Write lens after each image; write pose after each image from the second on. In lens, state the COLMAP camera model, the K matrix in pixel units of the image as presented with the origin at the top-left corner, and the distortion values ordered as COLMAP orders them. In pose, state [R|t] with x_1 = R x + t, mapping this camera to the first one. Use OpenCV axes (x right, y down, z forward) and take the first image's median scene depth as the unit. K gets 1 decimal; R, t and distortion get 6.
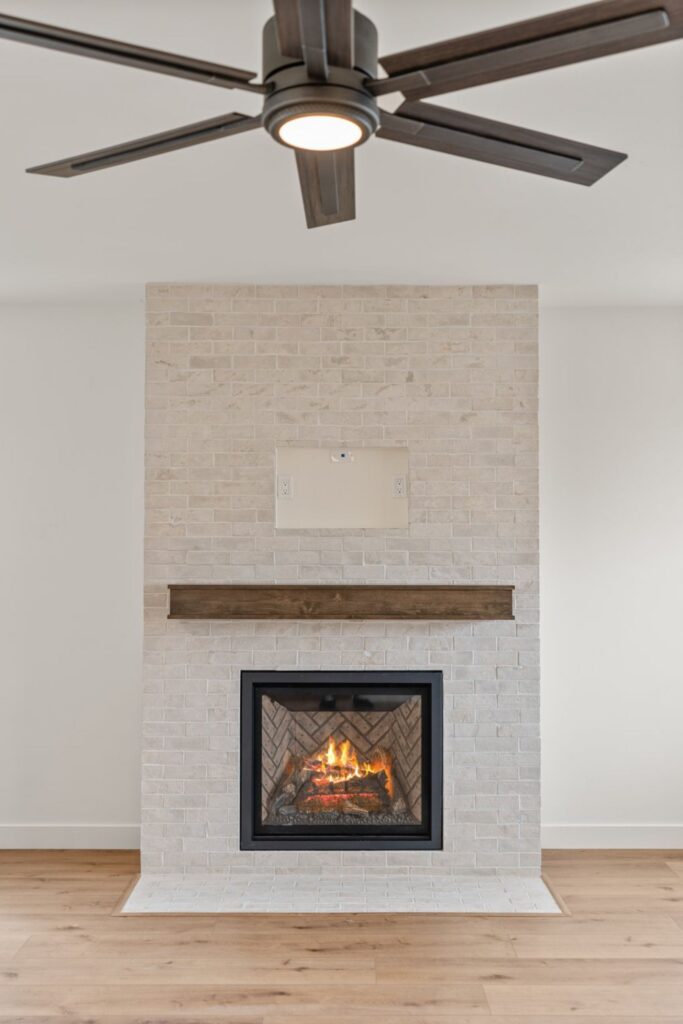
lens RADIAL K [[1052.8, 0, 342.9], [0, 1052.8, 516.8], [0, 0, 1]] dist [-0.000414, 0.000000]
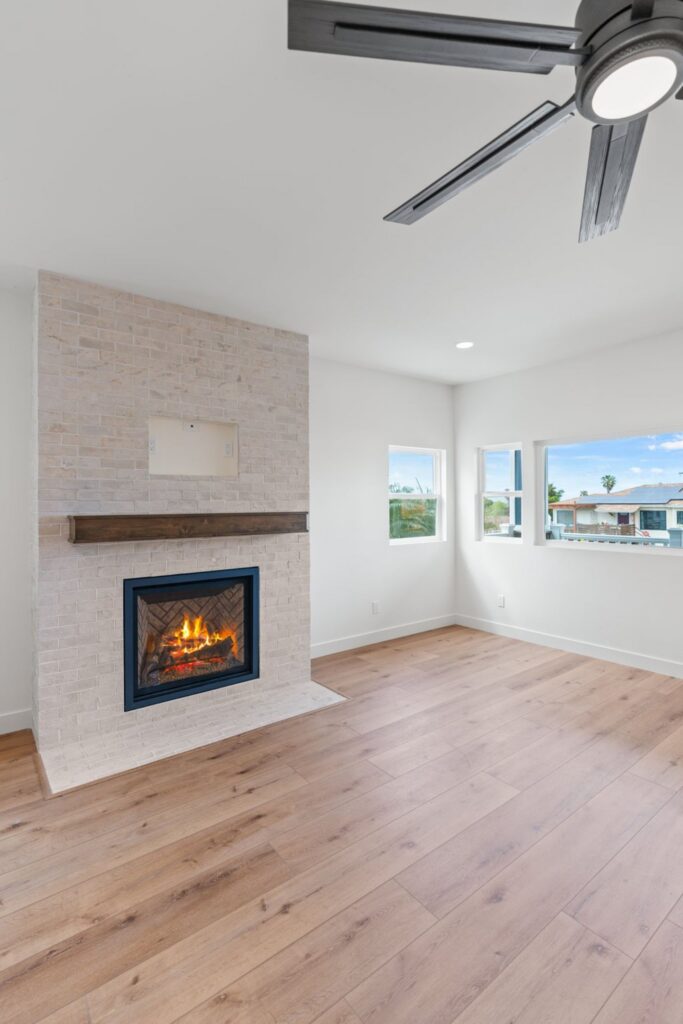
lens RADIAL K [[484.0, 0, 340.9], [0, 484.0, 501.2], [0, 0, 1]] dist [-0.016818, 0.004348]
pose [[0.787098, -0.004369, 0.616812, -0.258180], [-0.008432, 0.999805, 0.017842, 0.033207], [-0.616770, -0.019244, 0.786908, 0.347945]]
